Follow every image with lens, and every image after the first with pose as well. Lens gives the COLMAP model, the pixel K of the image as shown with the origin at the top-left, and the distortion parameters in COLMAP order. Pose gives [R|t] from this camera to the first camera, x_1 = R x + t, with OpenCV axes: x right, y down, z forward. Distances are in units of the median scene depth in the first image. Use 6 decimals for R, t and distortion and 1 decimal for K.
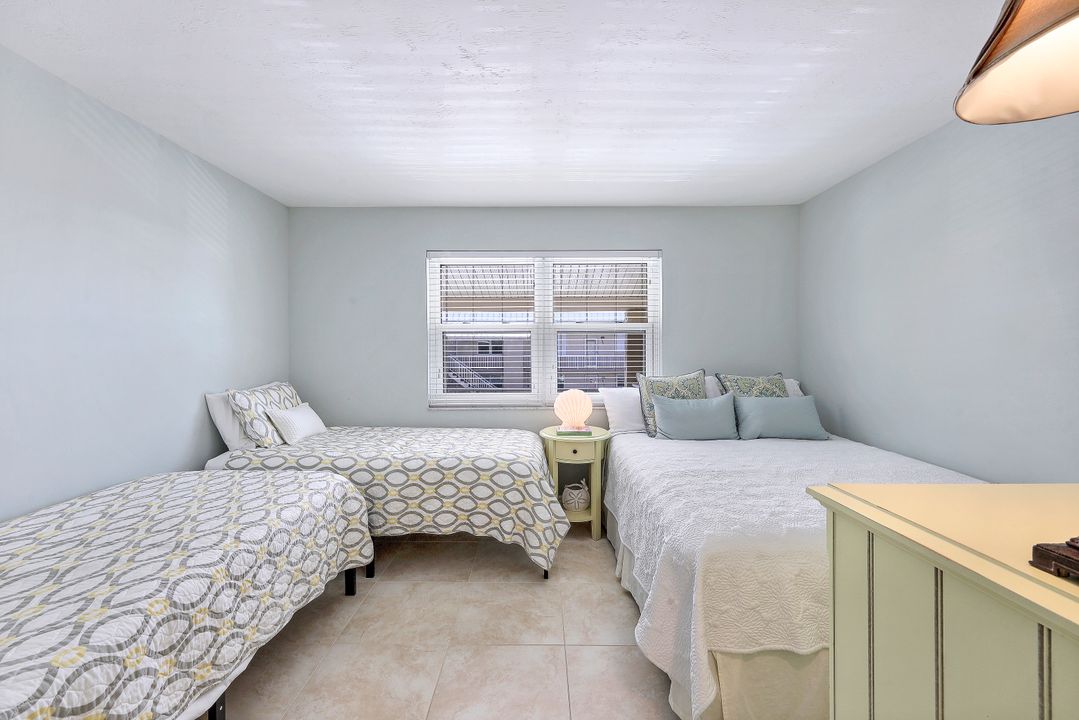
lens RADIAL K [[440.3, 0, 537.0], [0, 440.3, 354.5], [0, 0, 1]] dist [-0.000387, 0.000291]
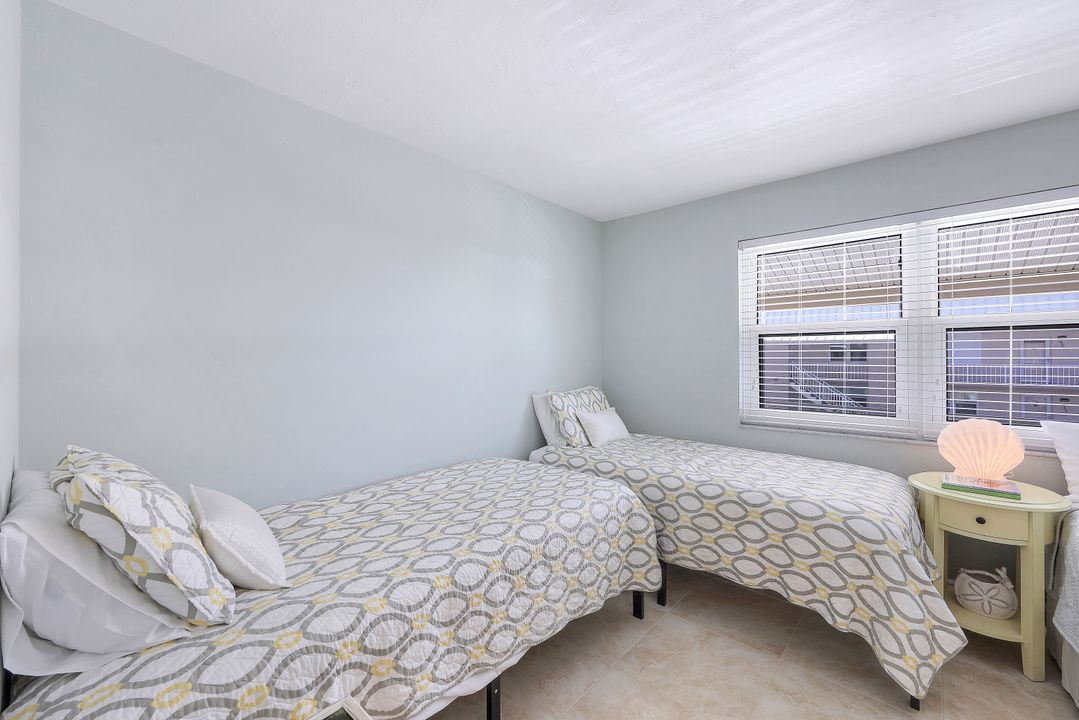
lens RADIAL K [[440.3, 0, 537.0], [0, 440.3, 354.5], [0, 0, 1]] dist [-0.000387, 0.000291]
pose [[0.746844, -0.002037, -0.664996, 0.038596], [-0.007377, 0.999908, -0.011348, -0.002265], [0.664958, 0.013381, 0.746761, 0.139975]]
